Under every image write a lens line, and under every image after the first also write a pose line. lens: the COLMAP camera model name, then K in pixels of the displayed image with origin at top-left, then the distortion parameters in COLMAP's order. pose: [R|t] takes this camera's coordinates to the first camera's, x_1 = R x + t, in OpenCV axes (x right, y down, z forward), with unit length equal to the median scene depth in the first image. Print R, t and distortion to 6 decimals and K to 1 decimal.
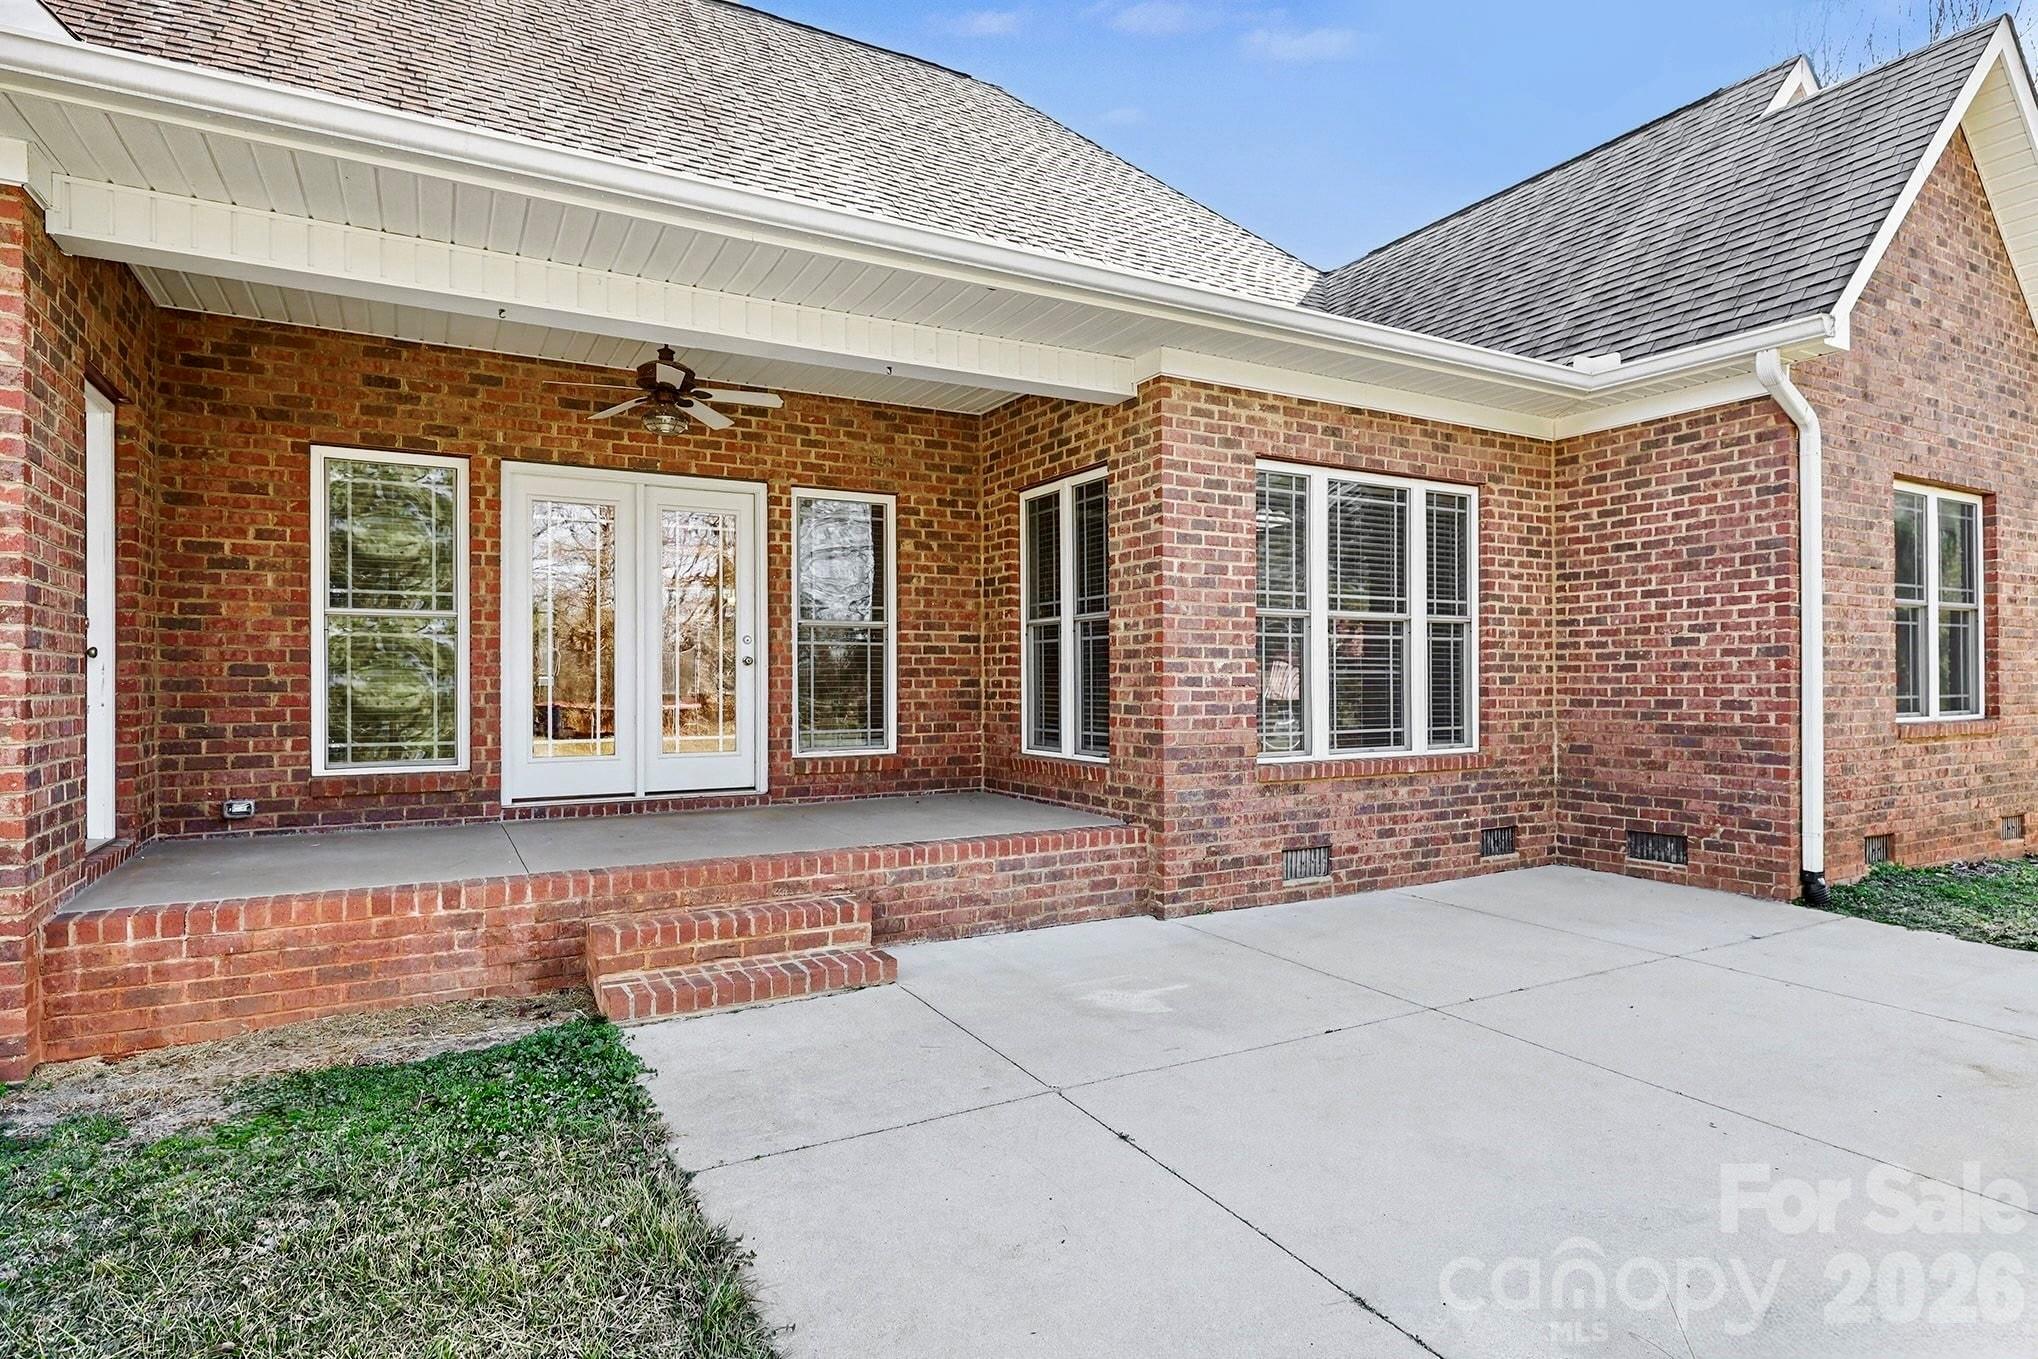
lens RADIAL K [[1053.2, 0, 1019.0], [0, 1053.2, 679.5], [0, 0, 1]] dist [0.000225, 0.000006]
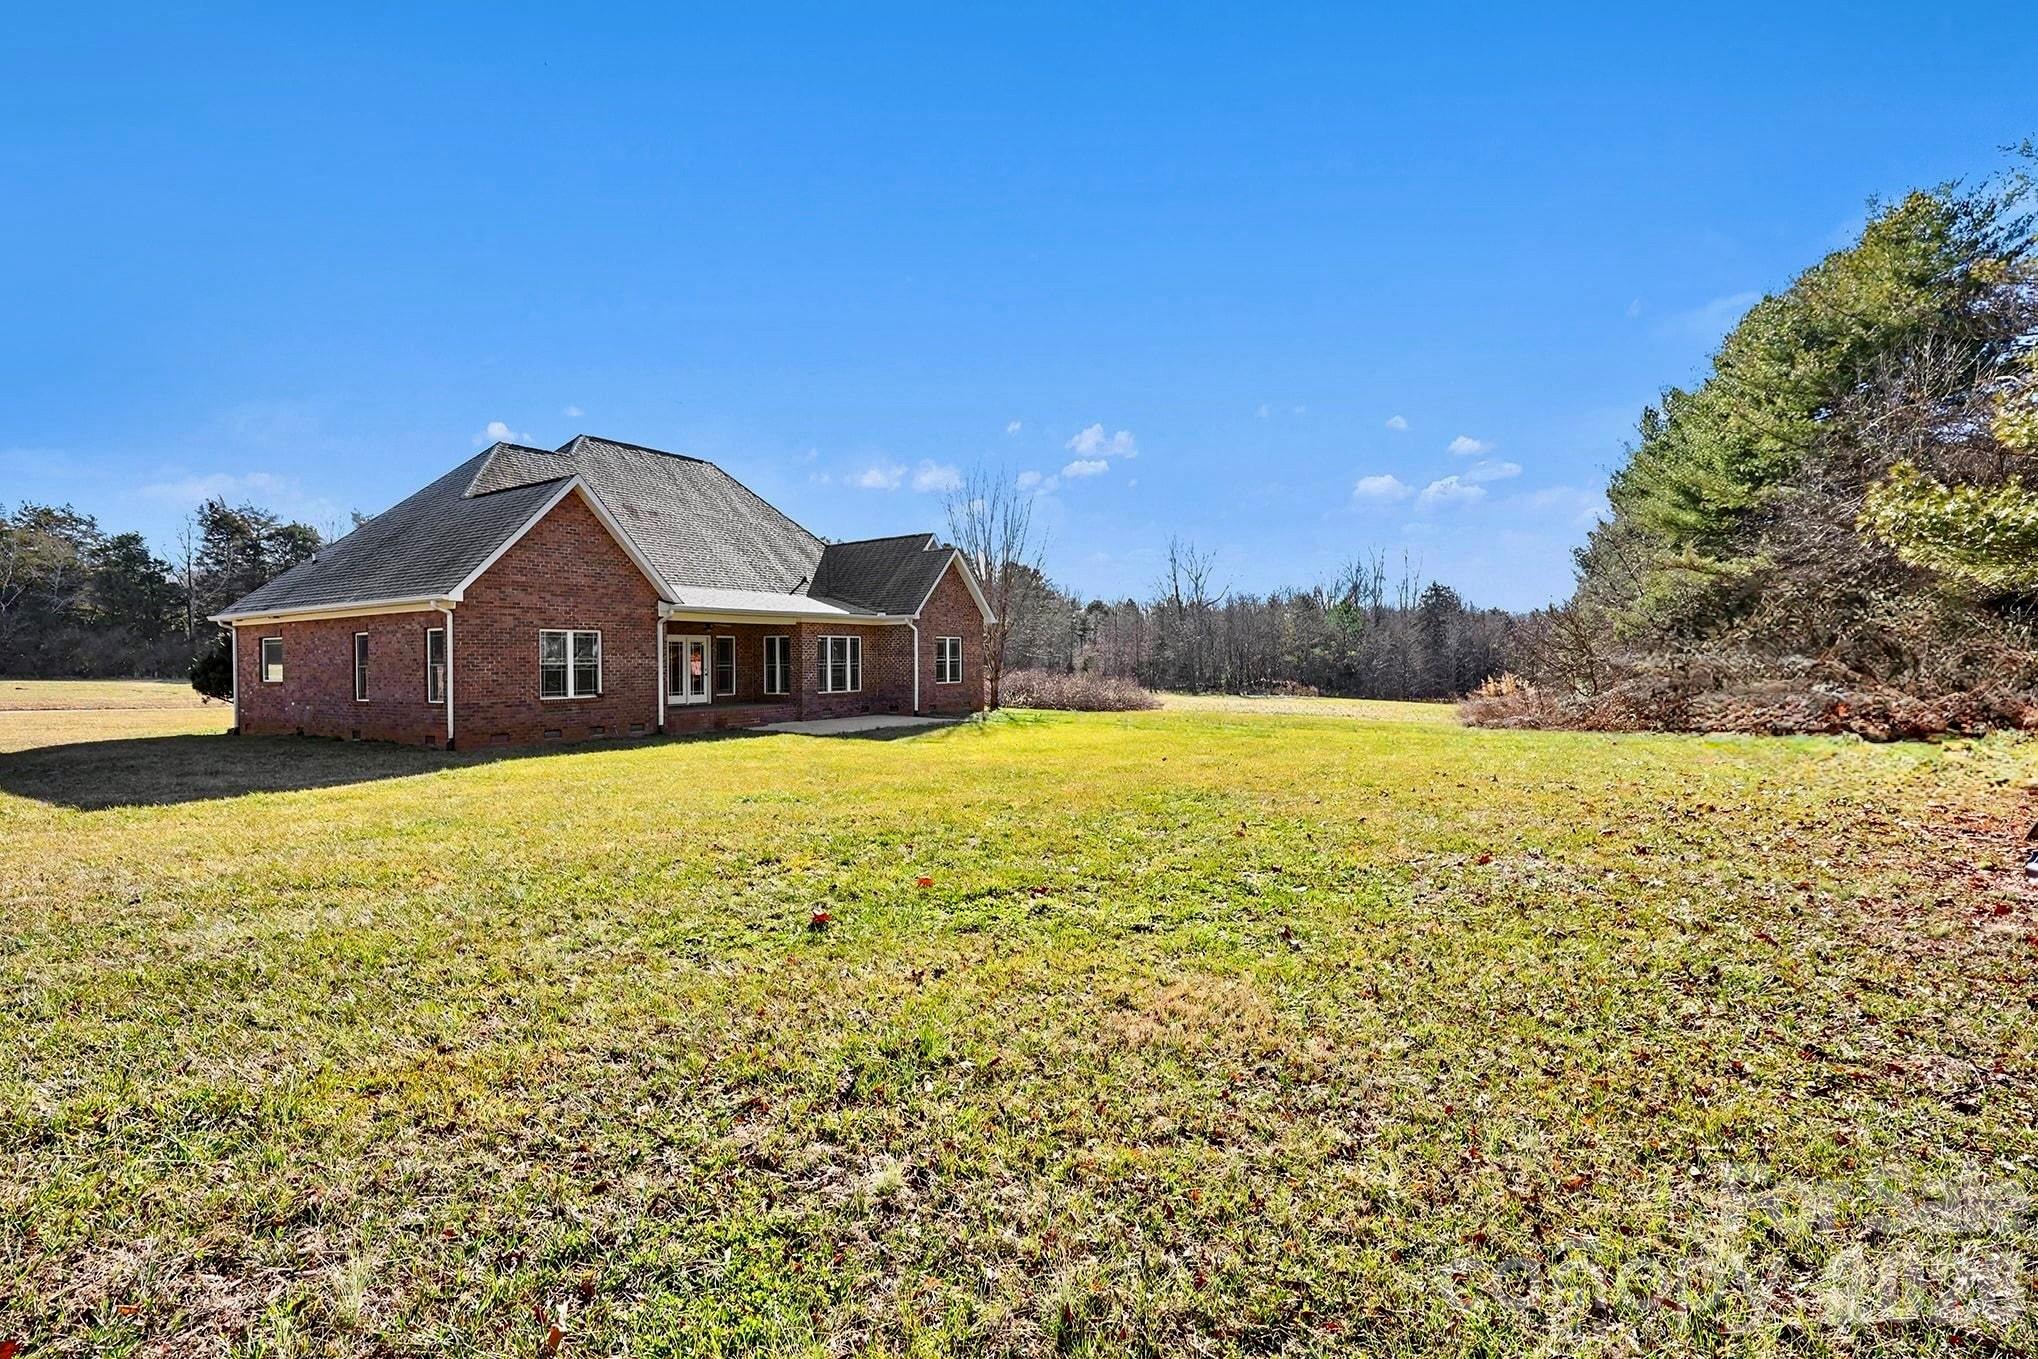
lens RADIAL K [[1053.2, 0, 1019.0], [0, 1053.2, 679.5], [0, 0, 1]] dist [0.000225, 0.000006]
pose [[0.881931, -0.014674, 0.471150, -1.199397], [0.006182, 0.999789, 0.019566, -0.077269], [-0.471338, -0.014343, 0.881836, -3.605196]]
